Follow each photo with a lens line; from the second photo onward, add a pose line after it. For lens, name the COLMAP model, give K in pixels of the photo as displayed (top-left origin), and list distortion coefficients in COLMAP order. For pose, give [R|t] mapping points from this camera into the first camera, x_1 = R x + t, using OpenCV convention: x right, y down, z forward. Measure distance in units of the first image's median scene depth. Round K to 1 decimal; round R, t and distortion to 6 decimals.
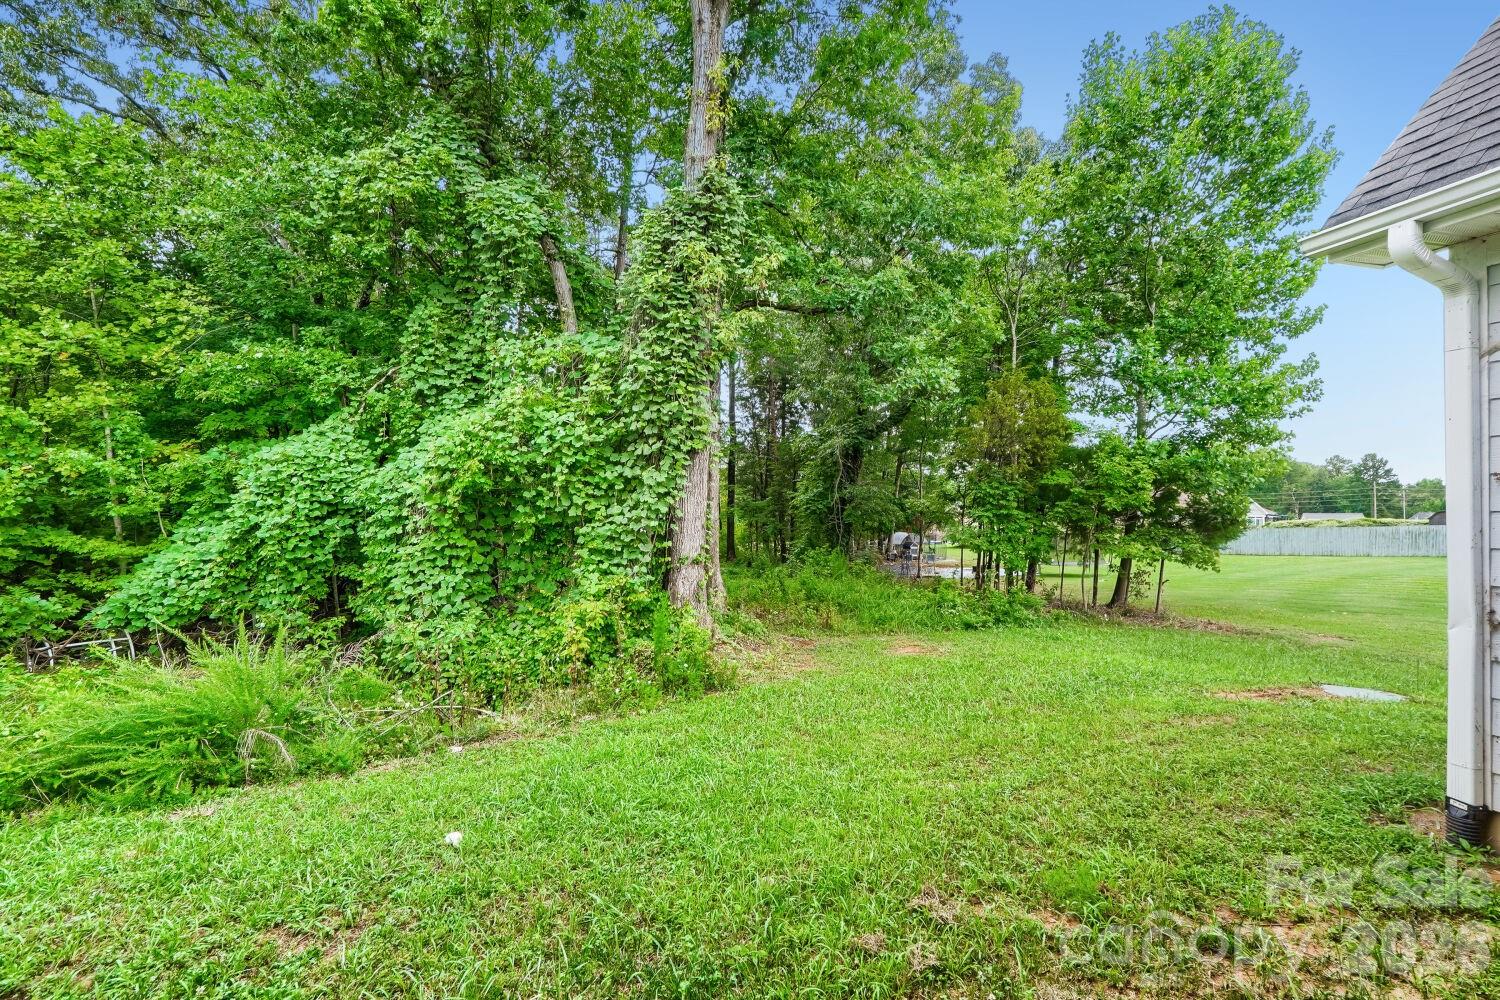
lens RADIAL K [[642.7, 0, 732.3], [0, 642.7, 492.8], [0, 0, 1]] dist [-0.008942, 0.001074]
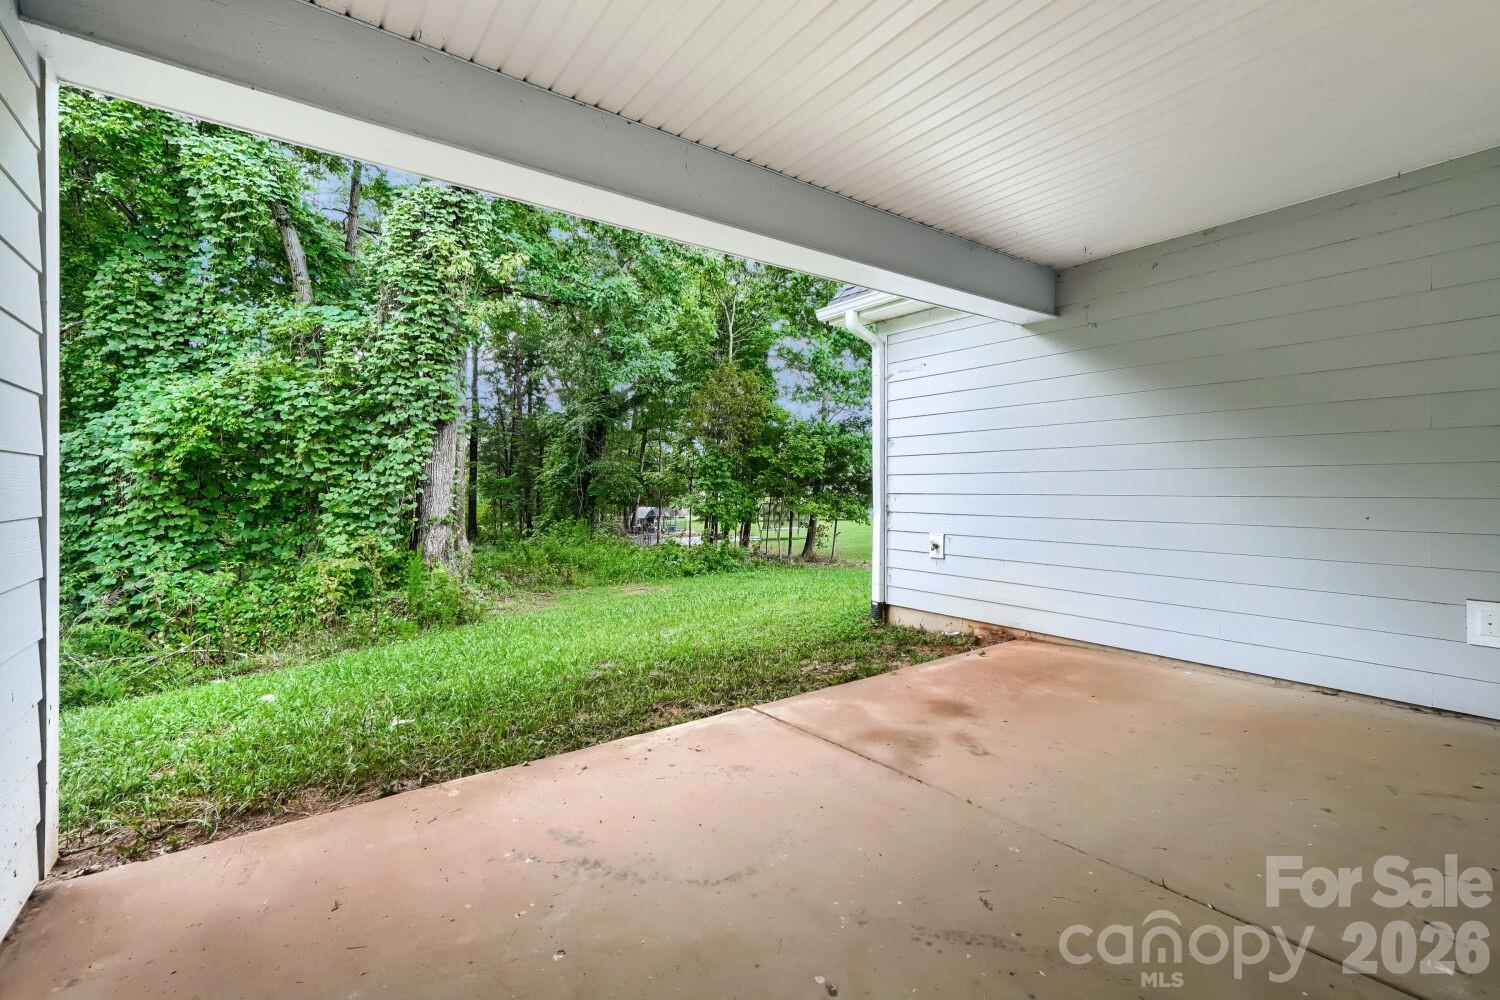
lens RADIAL K [[642.7, 0, 723.7], [0, 642.7, 458.8], [0, 0, 1]] dist [-0.008942, 0.001074]
pose [[0.931638, 0.002823, 0.363376, -0.008532], [0.004471, 0.999805, -0.019232, 0.018011], [-0.363359, 0.019542, 0.931444, -0.175590]]
